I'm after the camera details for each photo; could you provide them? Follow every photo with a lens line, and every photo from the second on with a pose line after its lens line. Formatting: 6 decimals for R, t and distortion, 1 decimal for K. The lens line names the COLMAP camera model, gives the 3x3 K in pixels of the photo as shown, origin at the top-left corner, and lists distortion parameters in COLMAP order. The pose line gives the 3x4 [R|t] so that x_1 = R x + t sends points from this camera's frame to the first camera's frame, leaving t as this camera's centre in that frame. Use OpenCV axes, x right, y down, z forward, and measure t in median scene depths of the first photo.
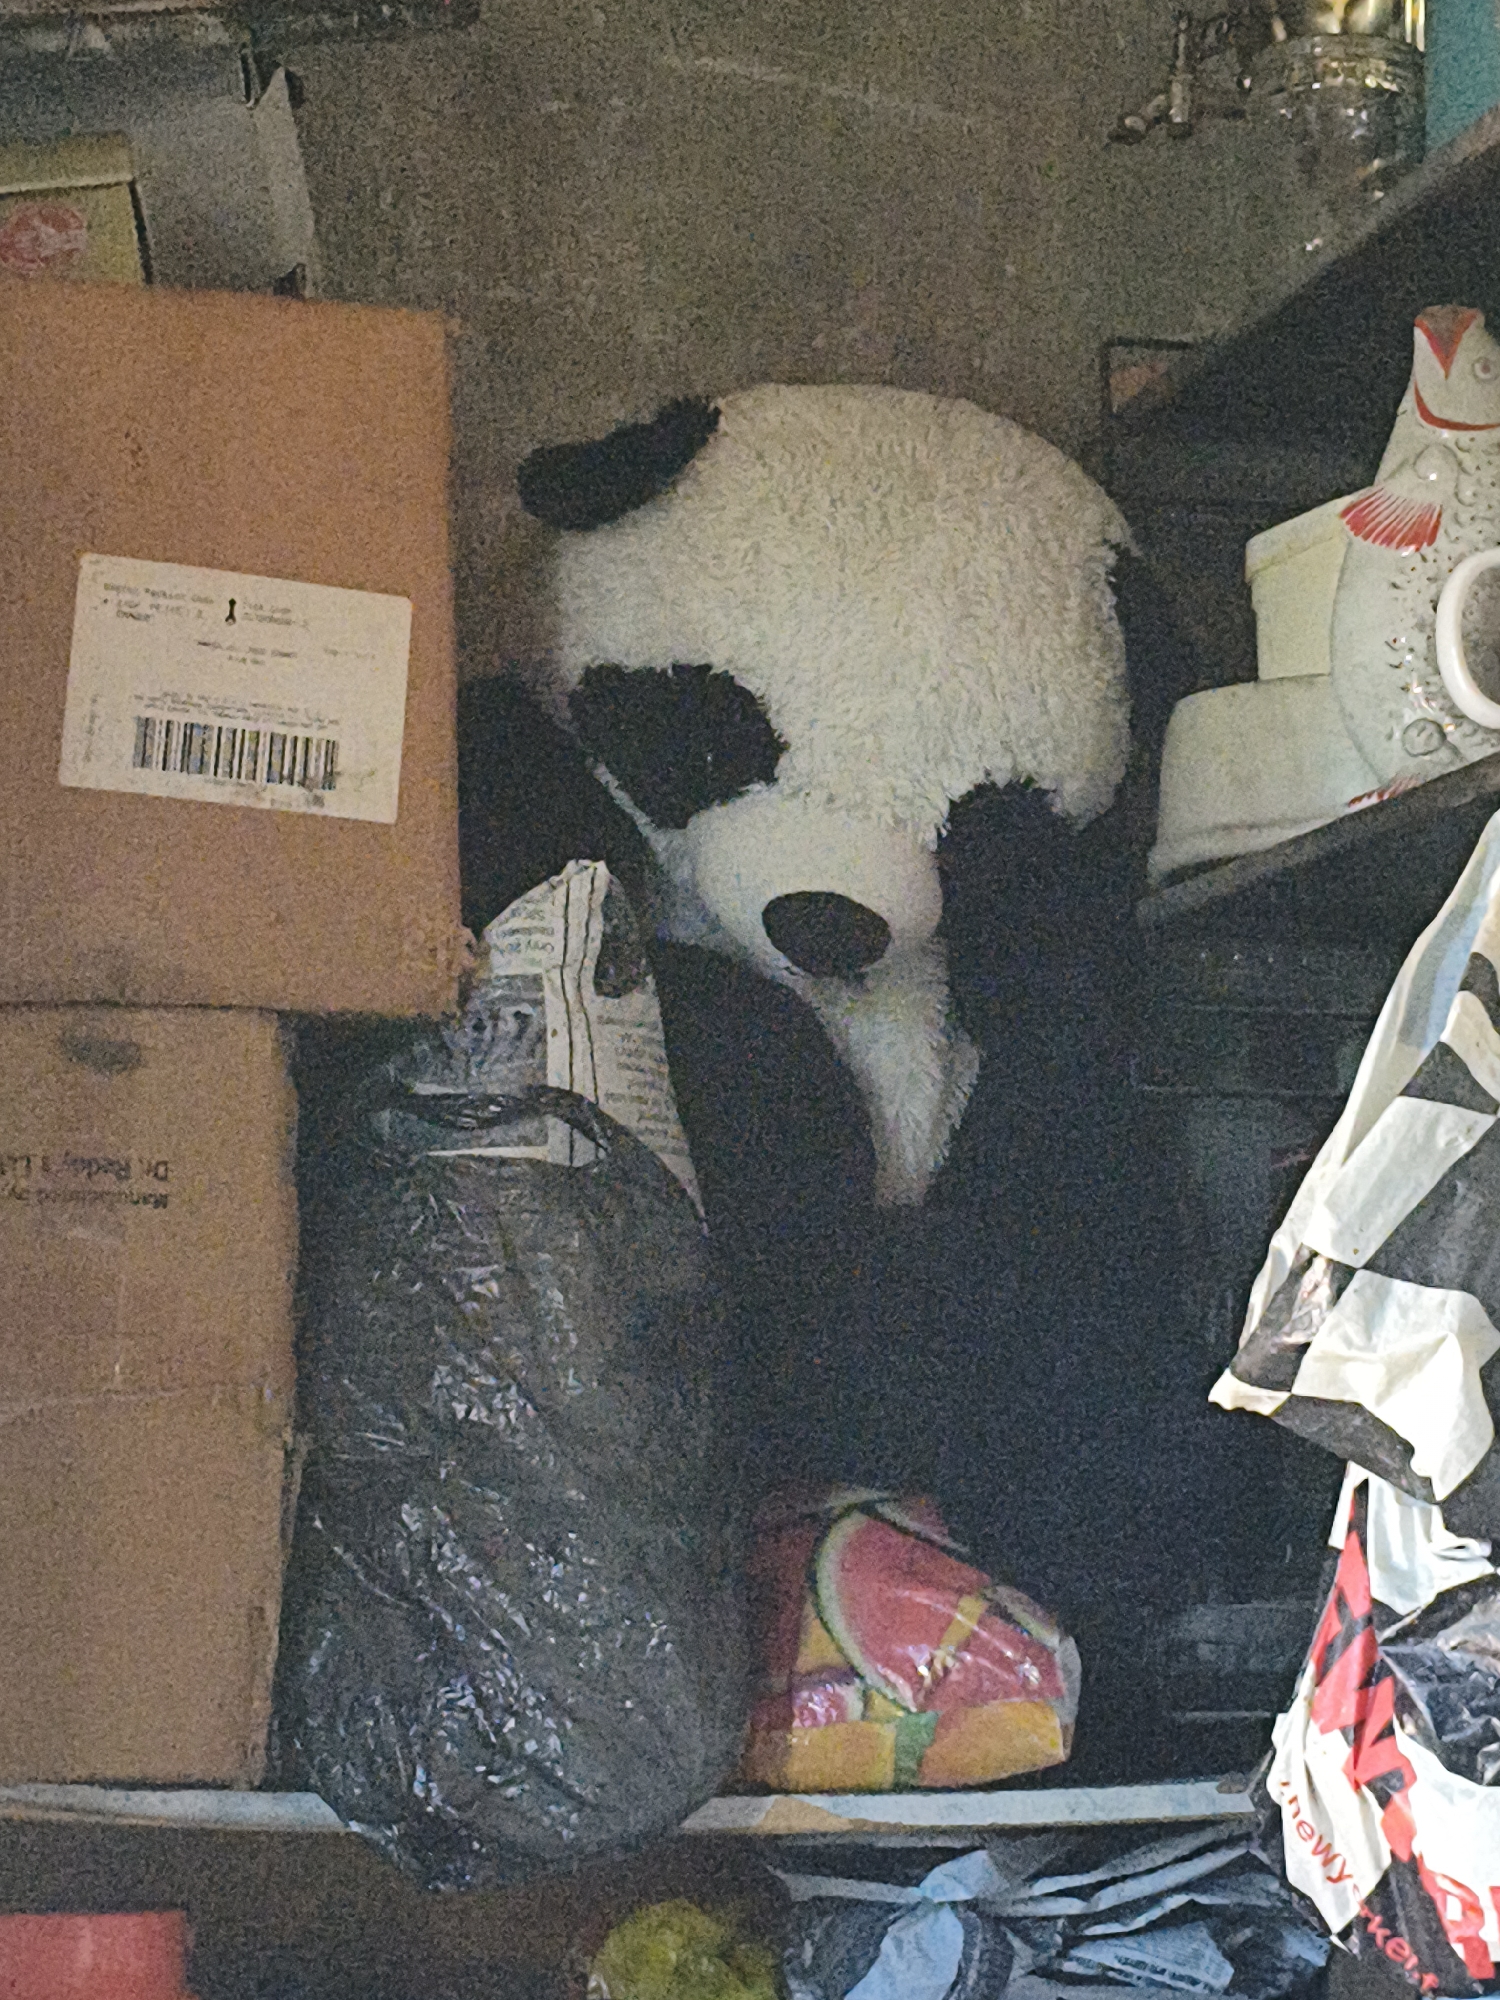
lens RADIAL K [[4732.5, 0, 749.2], [0, 4732.5, 998.9], [0, 0, 1]] dist [0.203770, 0.000000]
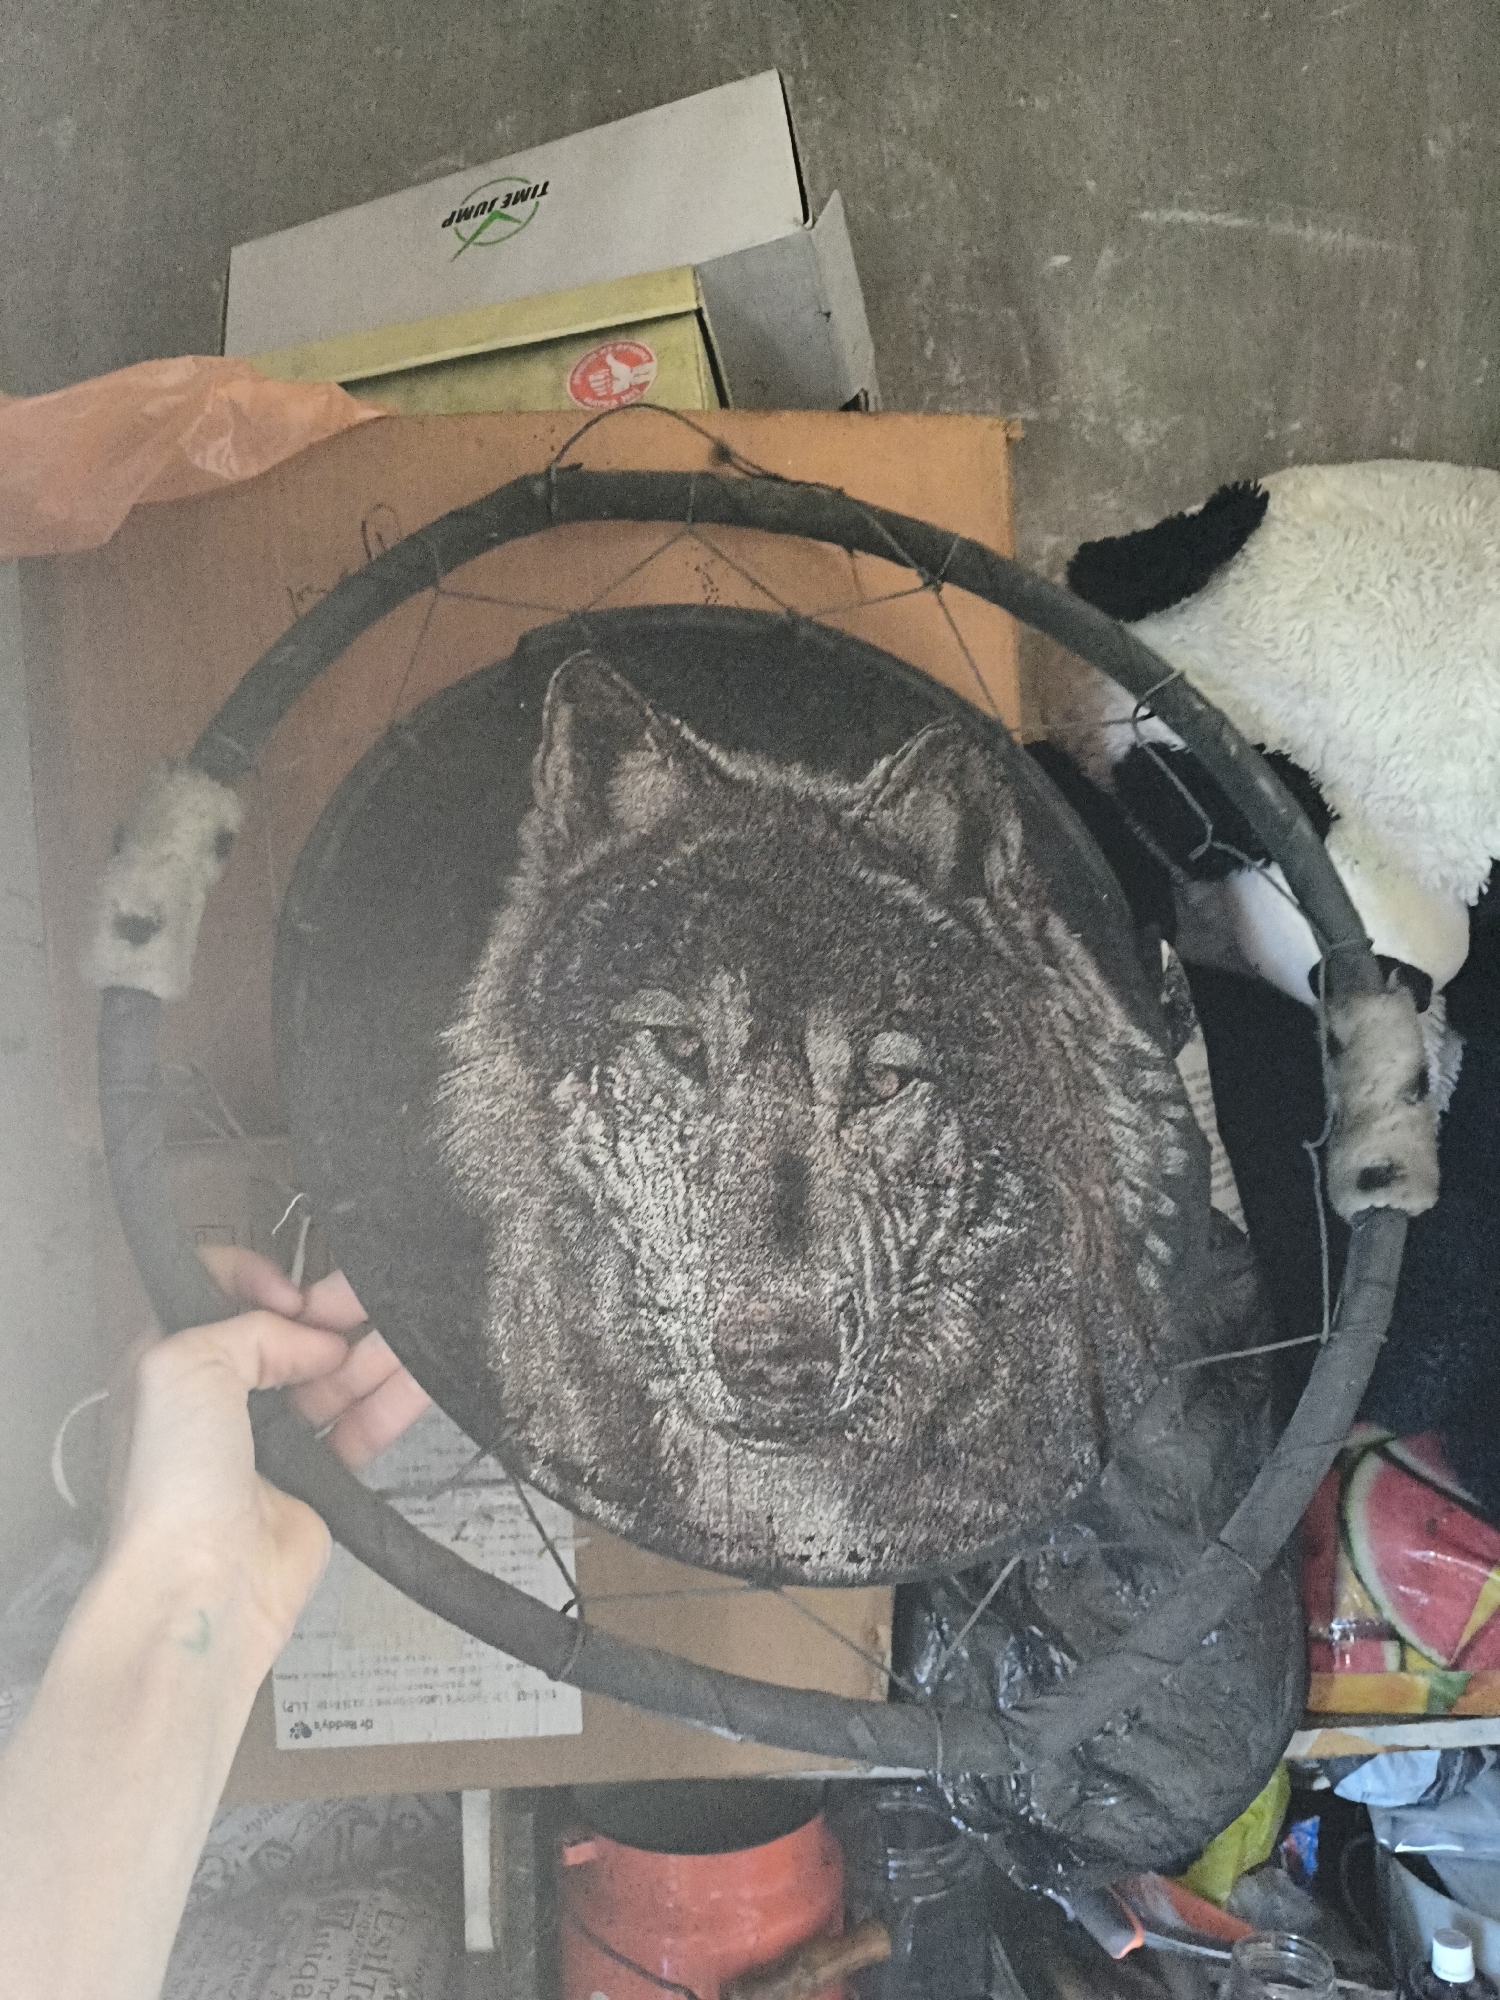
lens RADIAL K [[1610.9, 0, 754.8], [0, 1610.9, 999.5], [0, 0, 1]] dist [-0.005225, -0.016005]
pose [[0.984607, -0.021028, -0.173513, -0.058270], [0.050400, 0.984726, 0.166659, -0.079640], [0.167358, -0.172838, 0.970628, 0.622672]]
